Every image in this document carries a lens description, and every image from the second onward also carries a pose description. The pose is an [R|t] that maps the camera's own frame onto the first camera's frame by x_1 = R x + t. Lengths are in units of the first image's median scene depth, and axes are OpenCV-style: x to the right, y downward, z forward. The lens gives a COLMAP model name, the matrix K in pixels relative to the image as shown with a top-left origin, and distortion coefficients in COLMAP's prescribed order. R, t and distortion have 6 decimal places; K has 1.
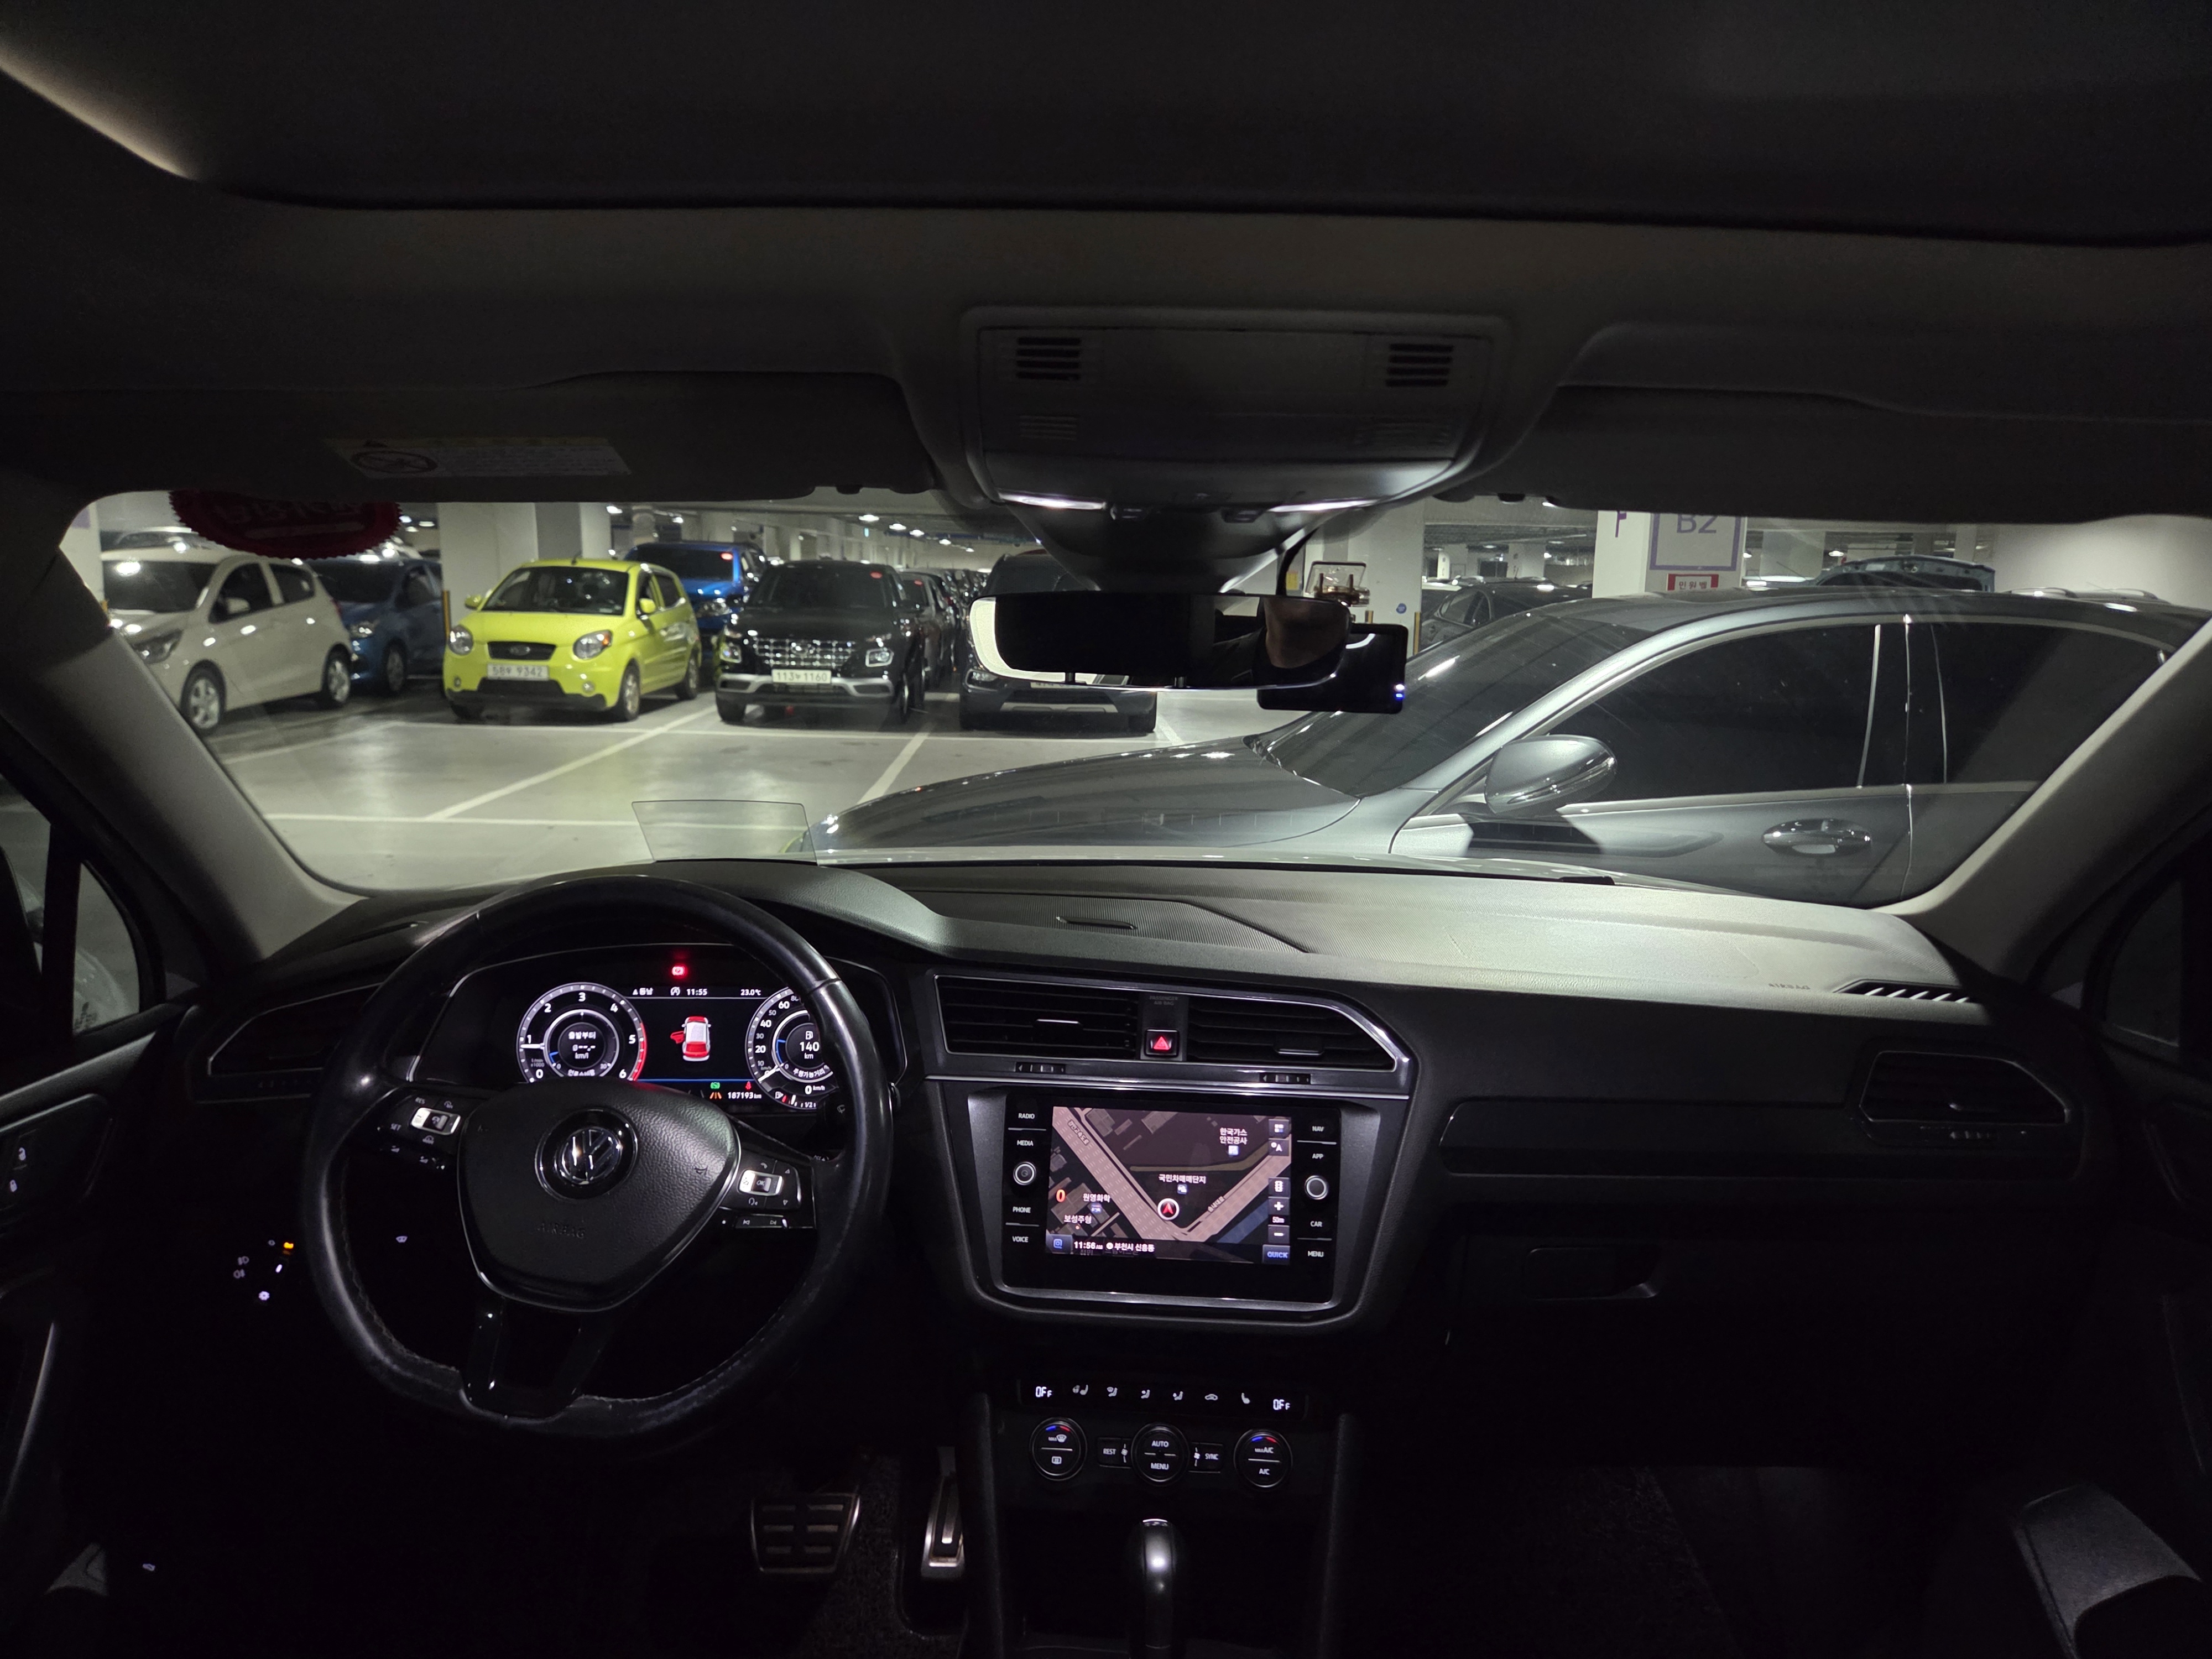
lens RADIAL K [[1504.8, 0, 1111.8], [0, 1504.8, 835.6], [0, 0, 1]] dist [0.057511, -0.057387]
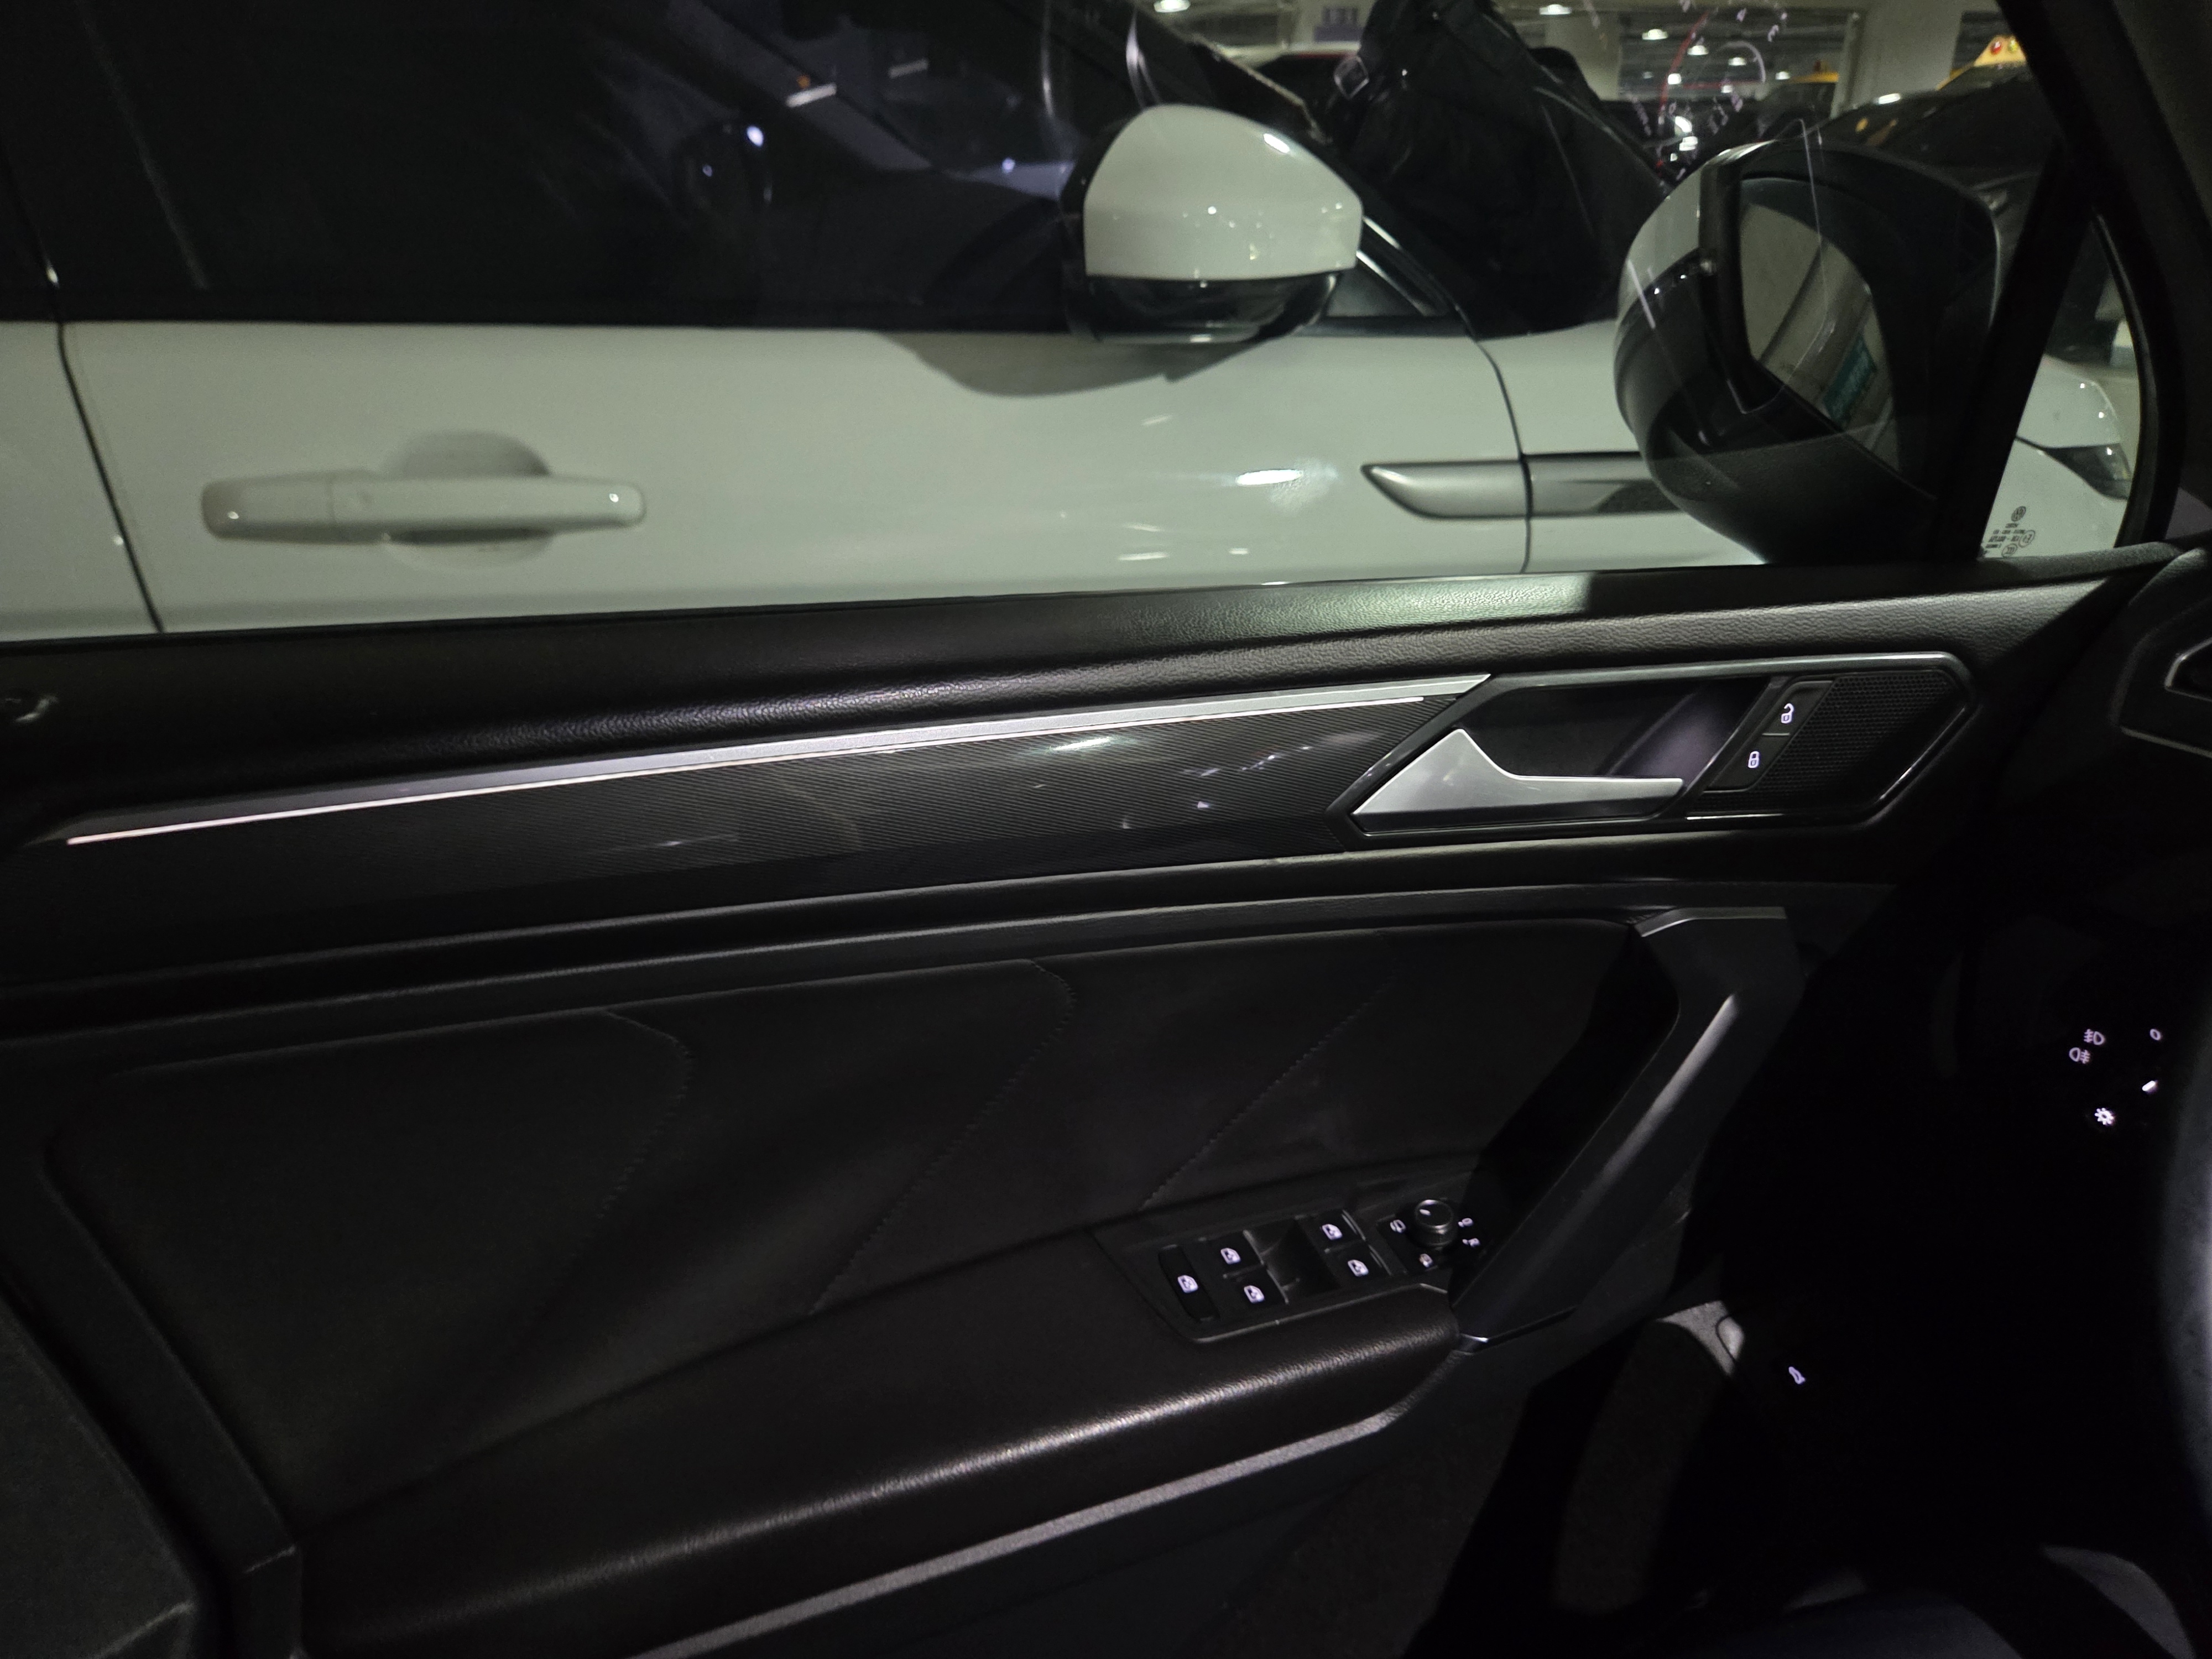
lens RADIAL K [[1504.8, 0, 1104.0], [0, 1504.8, 828.4], [0, 0, 1]] dist [0.057511, -0.057387]
pose [[0.331924, 0.369586, -0.867890, -0.225172], [-0.144985, 0.929107, 0.340206, 0.071762], [0.932098, 0.012908, 0.361977, 0.437627]]
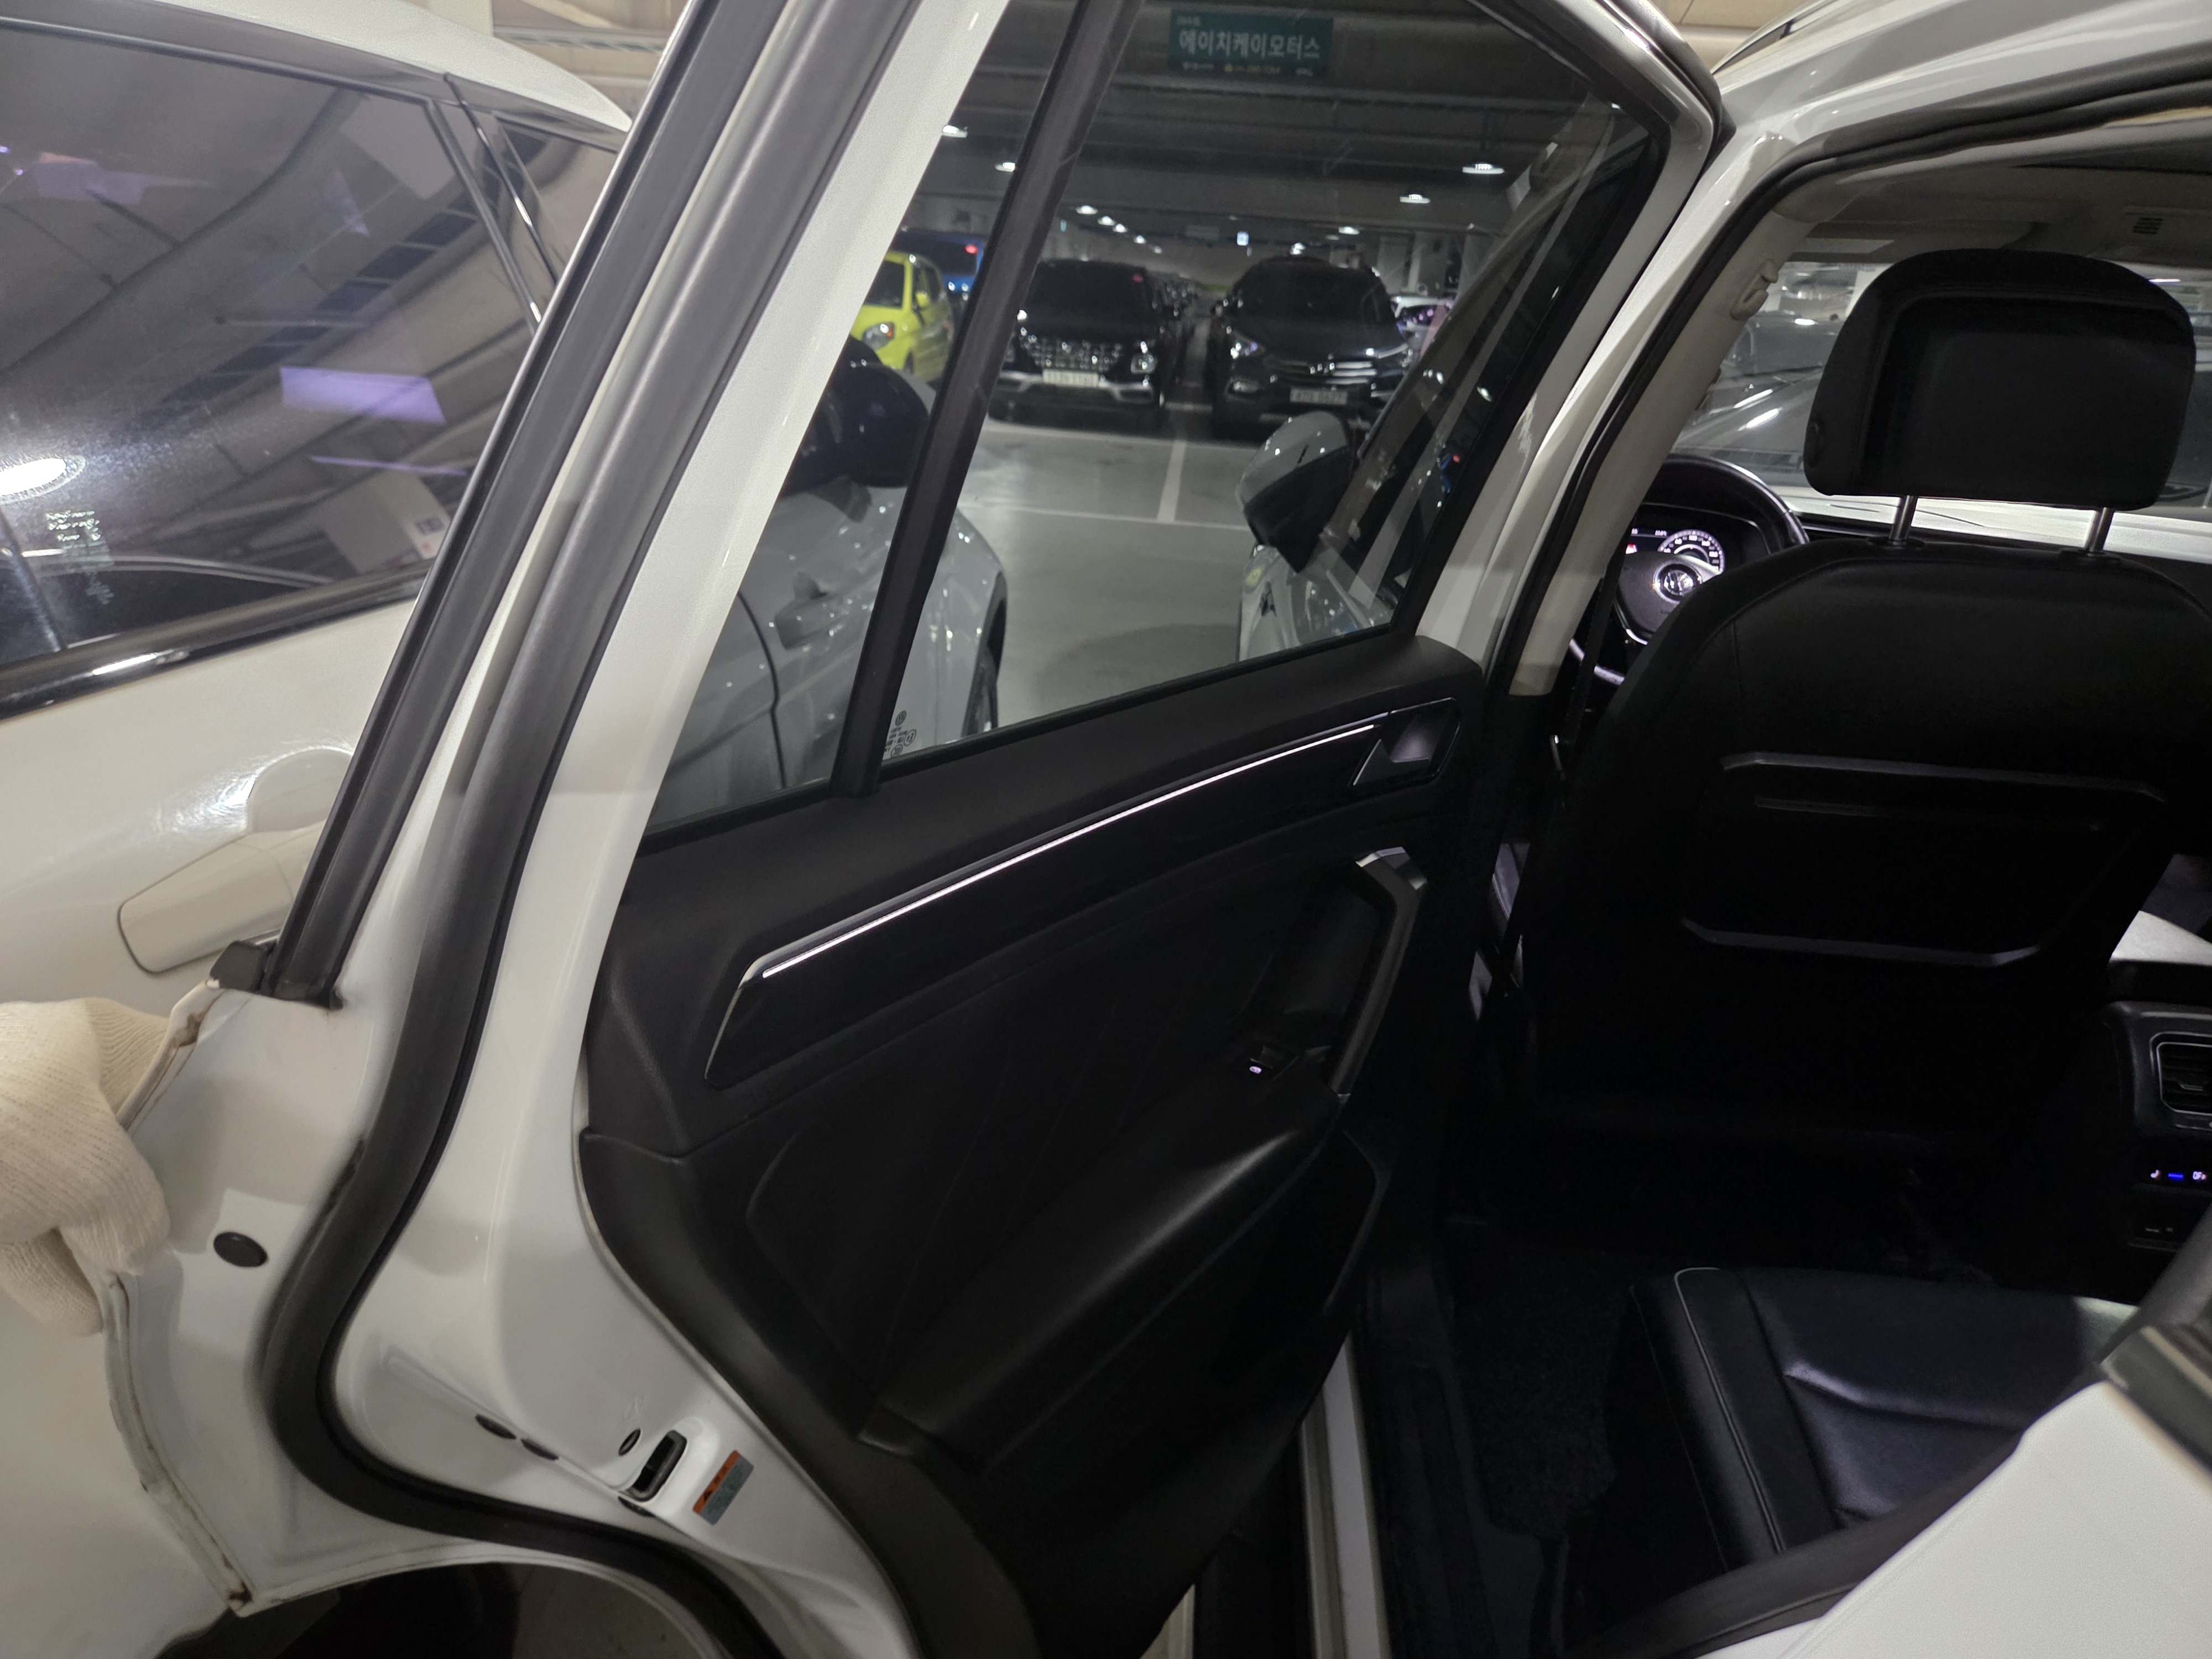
lens RADIAL K [[1504.8, 0, 1095.8], [0, 1504.8, 877.4], [0, 0, 1]] dist [0.057511, -0.057387]
pose [[0.993179, 0.082939, -0.081957, -0.739139], [-0.064719, 0.976786, 0.204209, 0.180447], [0.096991, -0.197512, 0.975490, -0.963743]]
